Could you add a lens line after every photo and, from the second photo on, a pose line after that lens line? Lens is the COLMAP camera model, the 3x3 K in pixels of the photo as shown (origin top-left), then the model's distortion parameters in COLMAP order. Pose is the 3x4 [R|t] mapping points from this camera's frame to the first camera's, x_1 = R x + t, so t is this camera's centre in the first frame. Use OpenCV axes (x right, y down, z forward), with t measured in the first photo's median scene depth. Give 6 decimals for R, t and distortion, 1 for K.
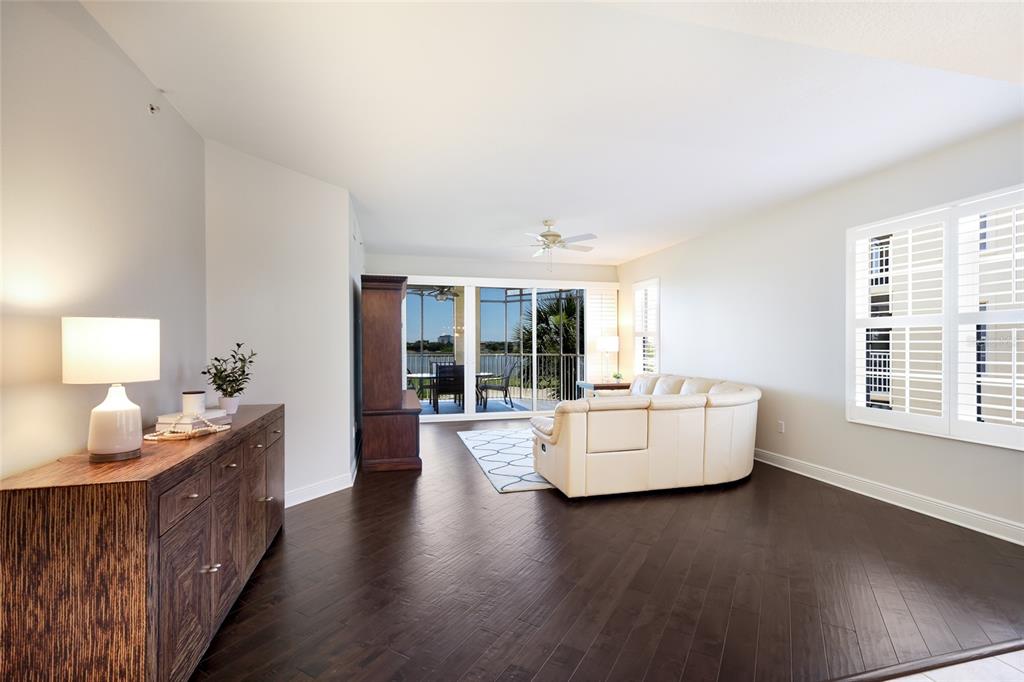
lens RADIAL K [[446.7, 0, 517.2], [0, 446.7, 344.0], [0, 0, 1]] dist [0.001878, 0.000834]
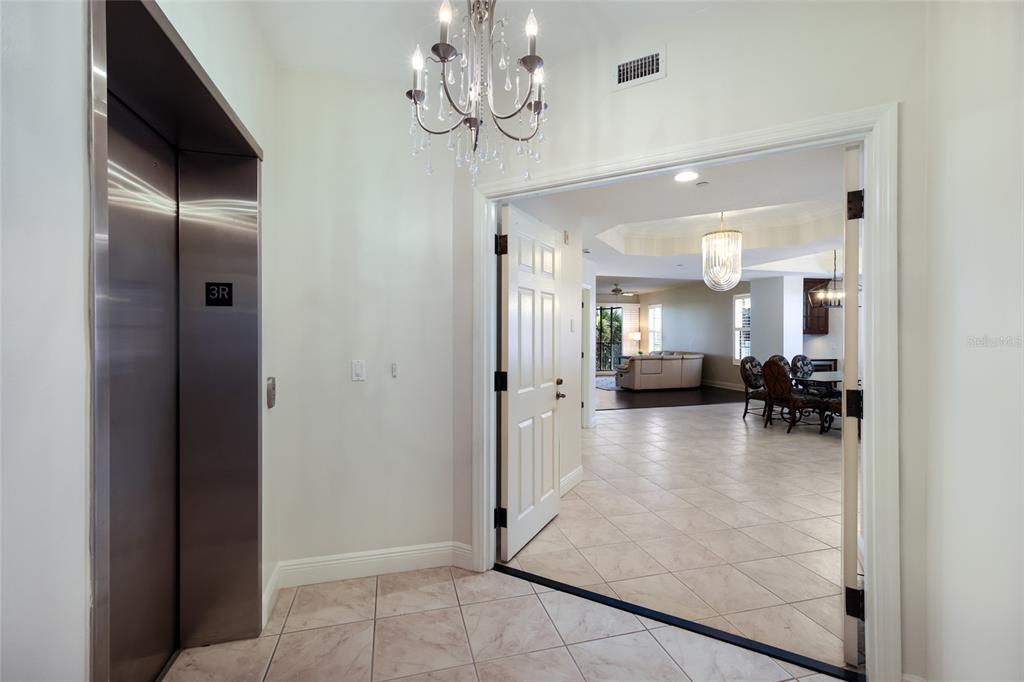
lens RADIAL K [[446.7, 0, 510.2], [0, 446.7, 339.9], [0, 0, 1]] dist [0.001878, 0.000834]
pose [[0.999964, 0.000072, 0.008487, -0.575184], [-0.000171, 0.999933, 0.011605, -0.010140], [-0.008486, -0.011606, 0.999897, -1.516287]]
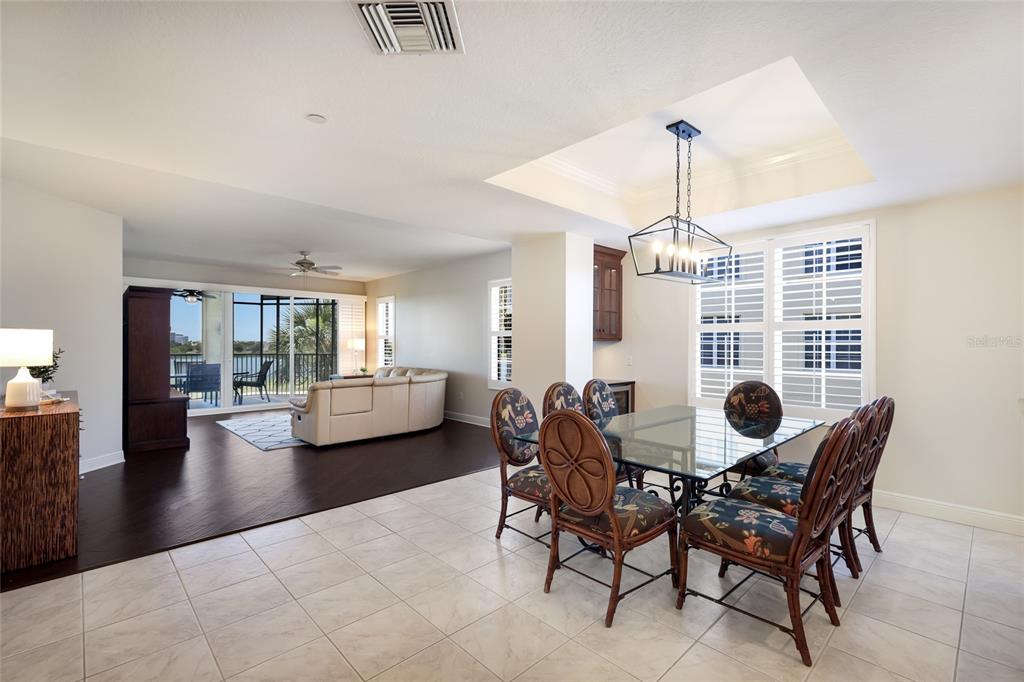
lens RADIAL K [[446.7, 0, 513.3], [0, 446.7, 344.5], [0, 0, 1]] dist [0.001878, 0.000834]
pose [[0.877008, 0.003888, 0.480460, -0.026016], [-0.004234, 0.999991, -0.000364, -0.002170], [-0.480457, -0.001715, 0.877017, -0.521871]]
